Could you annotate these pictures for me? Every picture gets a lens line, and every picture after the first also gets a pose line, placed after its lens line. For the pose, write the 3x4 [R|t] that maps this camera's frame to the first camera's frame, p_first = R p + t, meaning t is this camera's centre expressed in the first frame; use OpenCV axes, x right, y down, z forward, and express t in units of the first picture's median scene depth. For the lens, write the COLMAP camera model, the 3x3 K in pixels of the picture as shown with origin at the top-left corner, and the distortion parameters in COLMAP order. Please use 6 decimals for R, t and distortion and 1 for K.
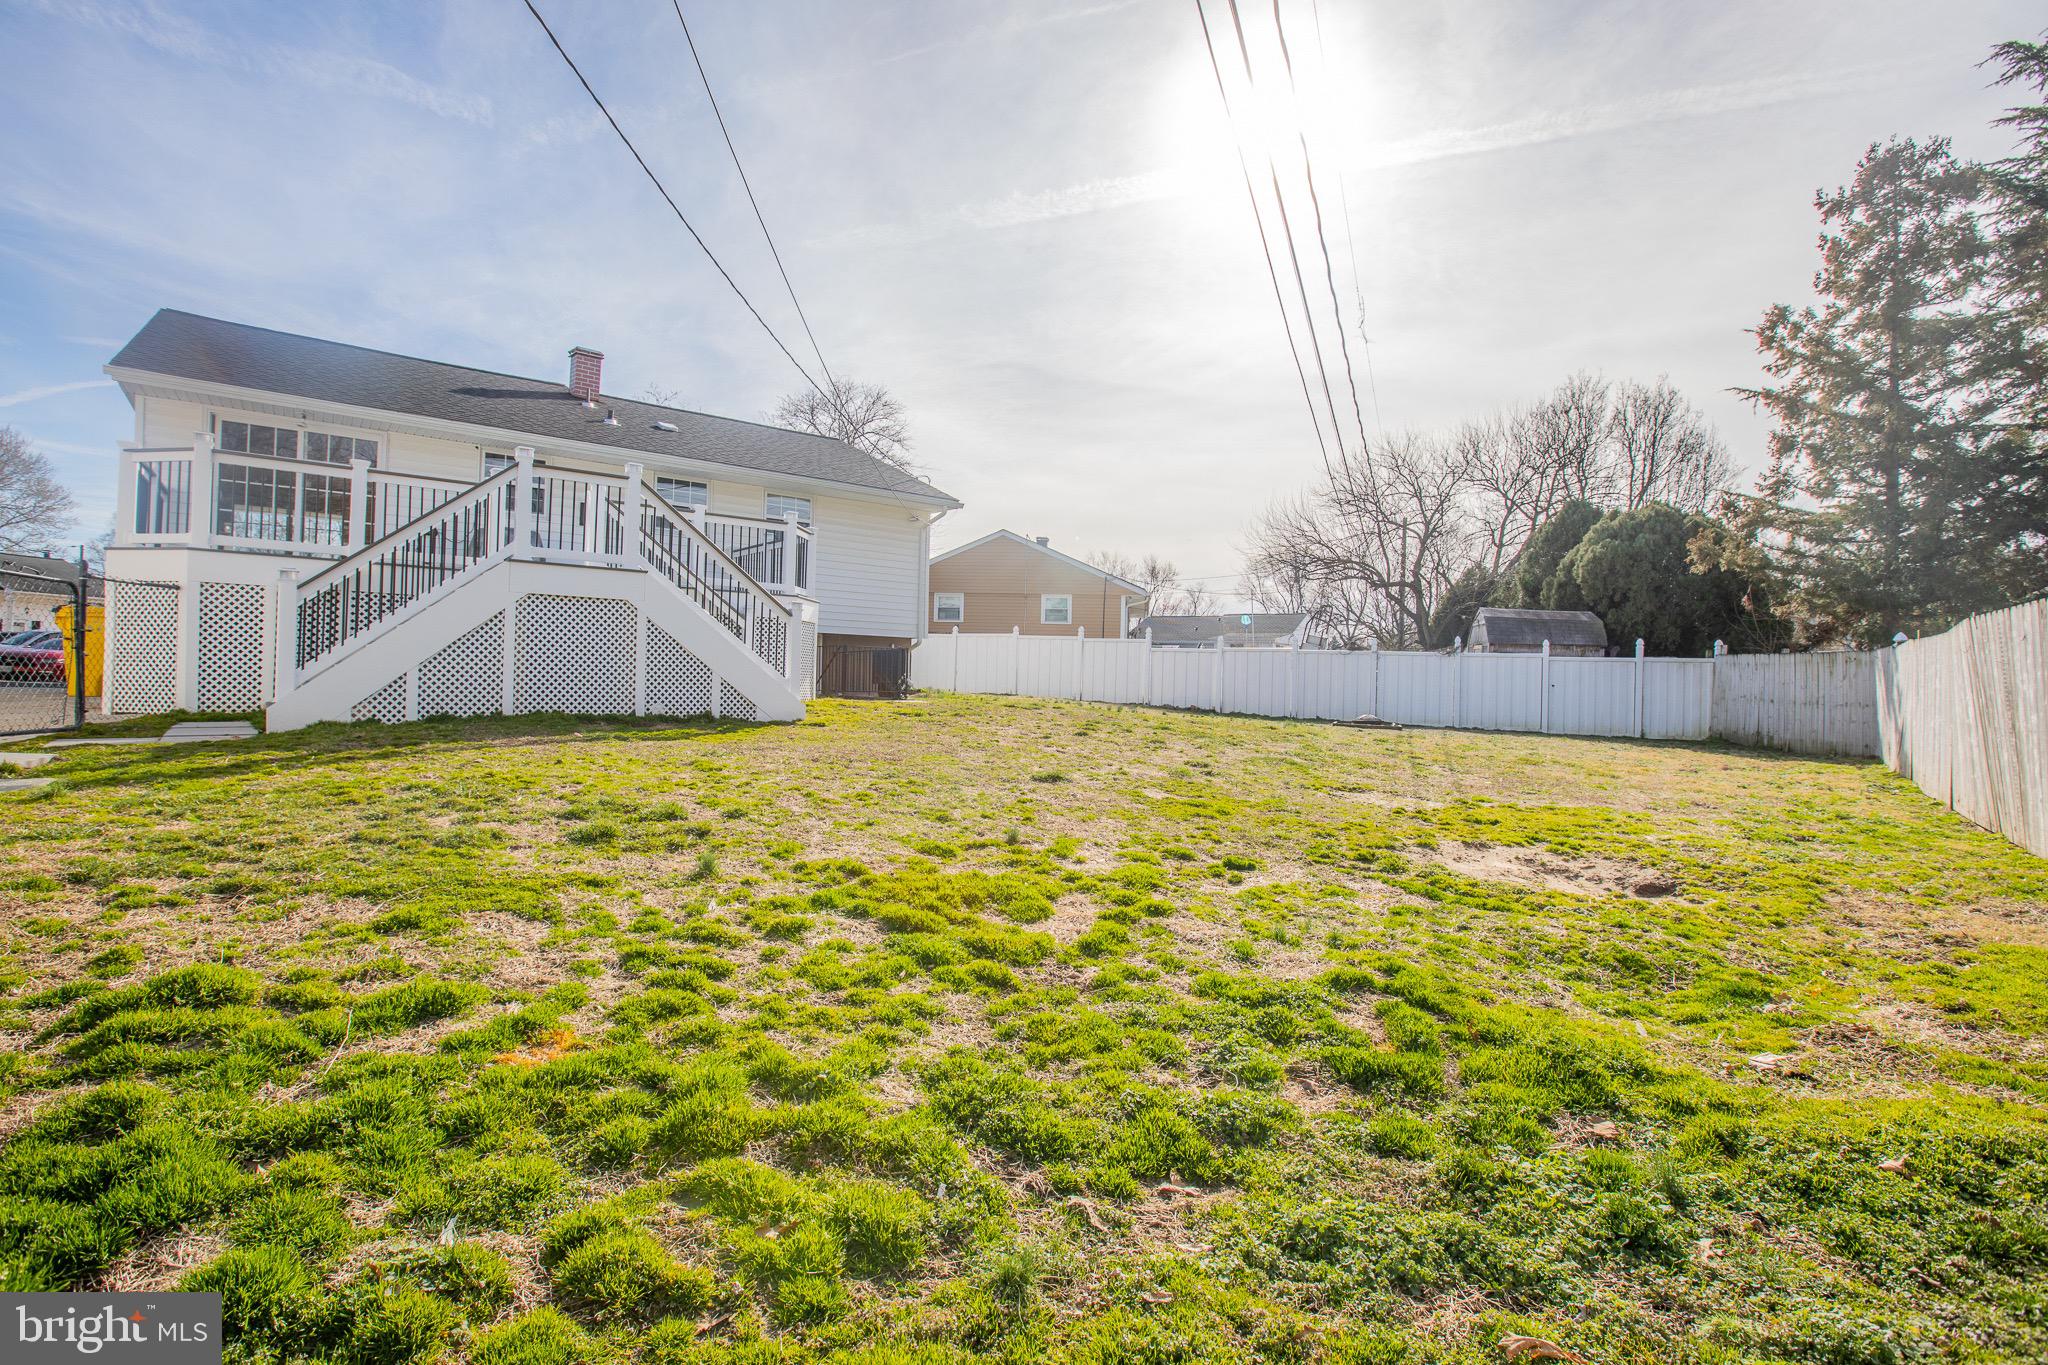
lens RADIAL K [[952.0, 0, 1024.6], [0, 952.0, 666.9], [0, 0, 1]] dist [-0.071238, 0.032196]
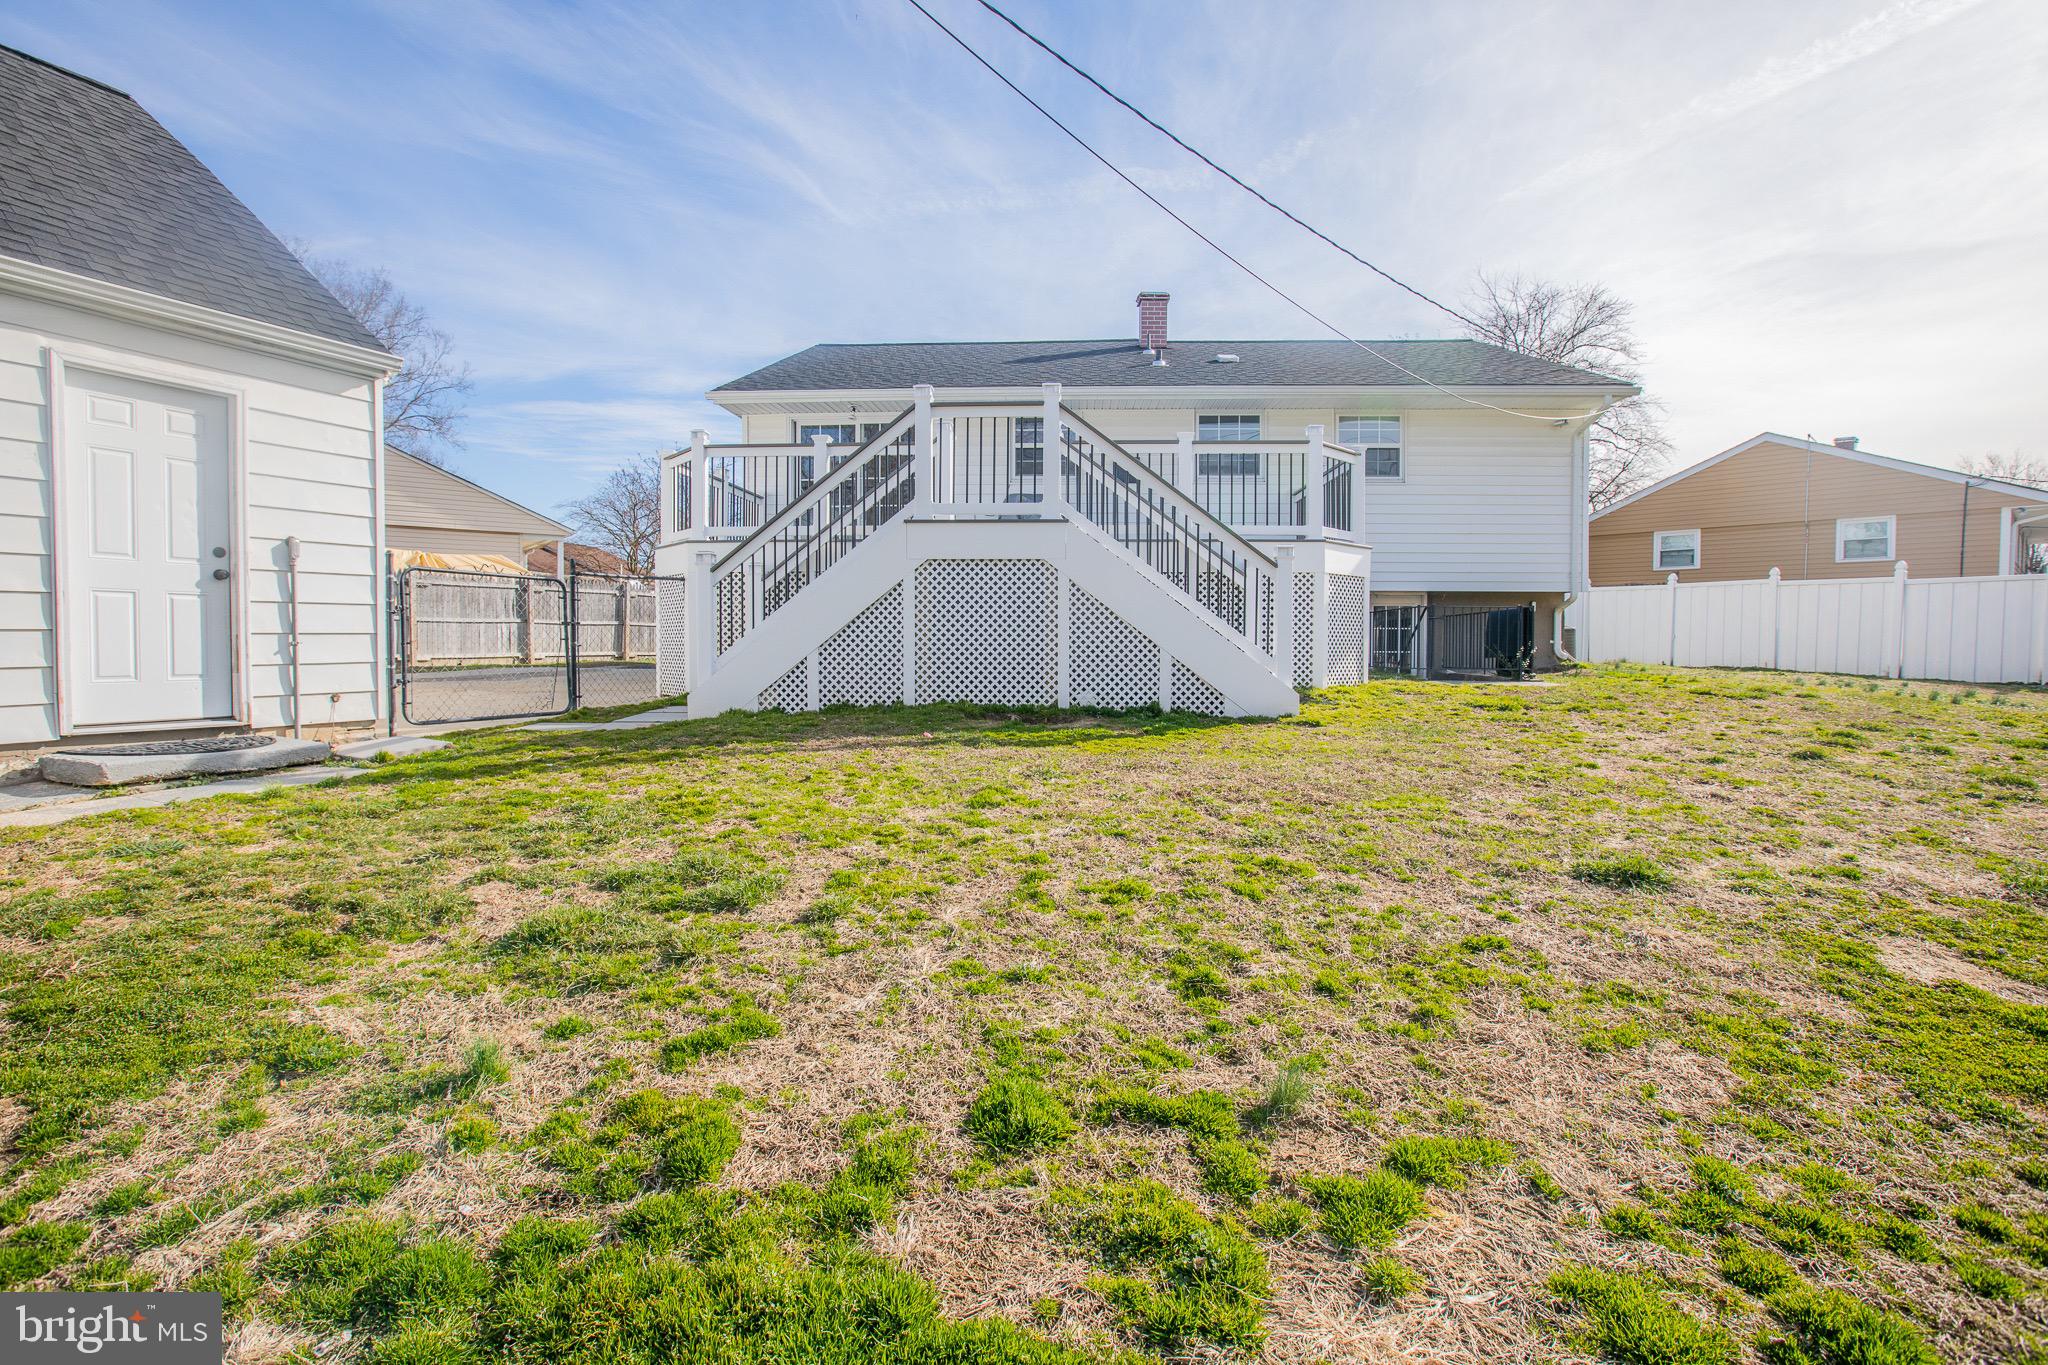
lens RADIAL K [[952.0, 0, 1024.6], [0, 952.0, 666.9], [0, 0, 1]] dist [-0.071238, 0.032196]
pose [[0.738228, -0.001673, -0.674549, 0.072751], [0.023485, 0.999454, 0.023223, -0.000504], [0.674142, -0.032986, 0.737865, 0.290836]]
